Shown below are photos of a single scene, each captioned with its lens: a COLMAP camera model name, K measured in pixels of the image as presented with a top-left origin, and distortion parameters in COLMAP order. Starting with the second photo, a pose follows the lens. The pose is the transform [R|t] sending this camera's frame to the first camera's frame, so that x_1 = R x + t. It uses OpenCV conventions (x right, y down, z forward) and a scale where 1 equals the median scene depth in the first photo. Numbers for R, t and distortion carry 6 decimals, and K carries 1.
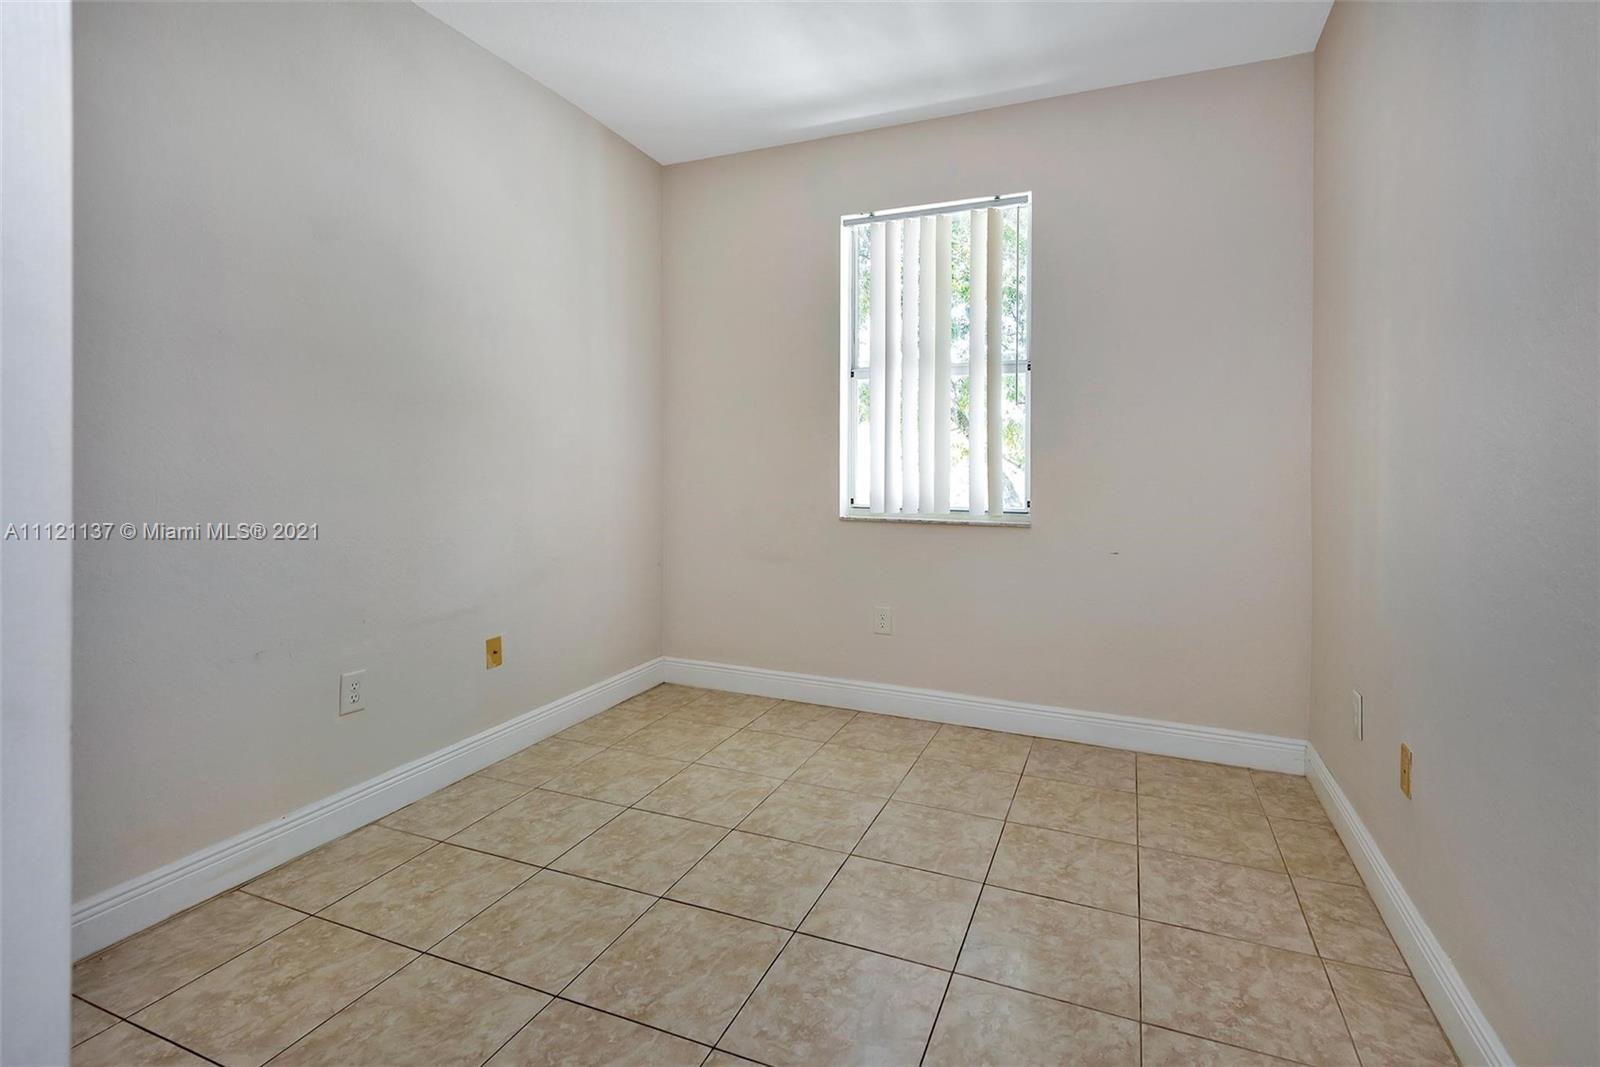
lens RADIAL K [[755.1, 0, 805.9], [0, 755.1, 456.6], [0, 0, 1]] dist [0.059393, -0.036839]
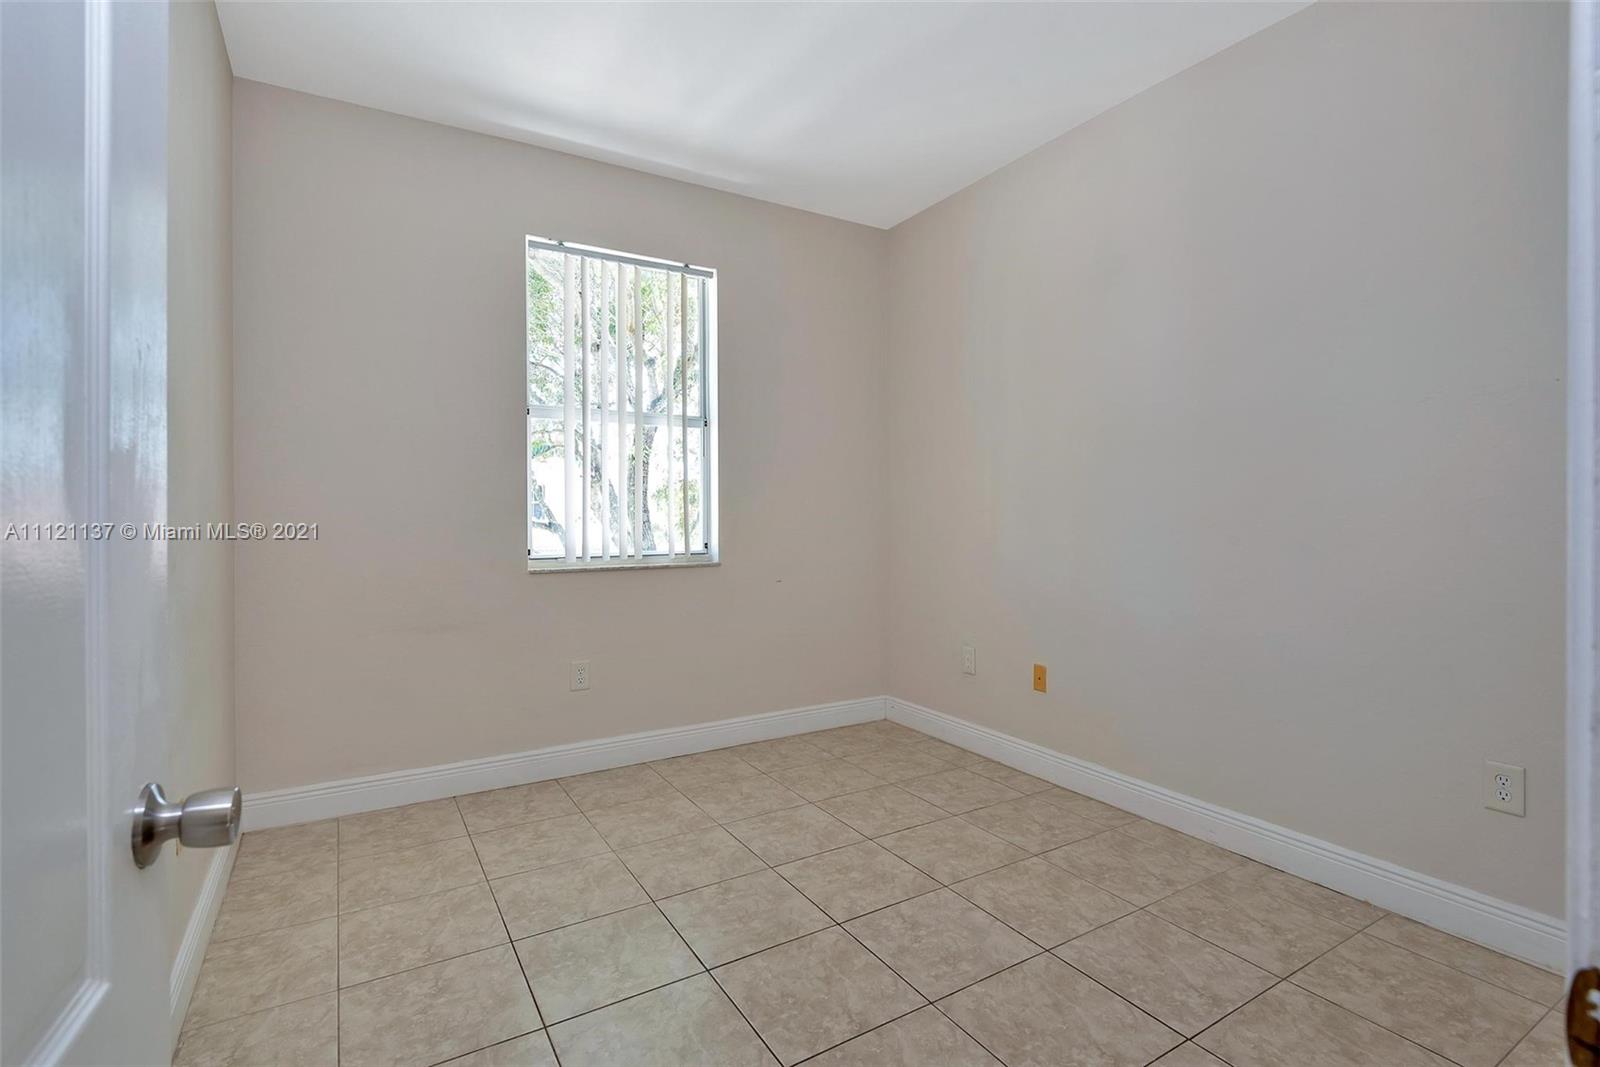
lens RADIAL K [[774.8, 0, 810.4], [0, 774.8, 508.0], [0, 0, 1]] dist [0.027662, -0.020908]
pose [[0.583125, -0.005237, 0.812366, -0.630309], [-0.000259, 0.999978, 0.006632, -0.001456], [-0.812383, -0.004078, 0.583111, 0.238994]]
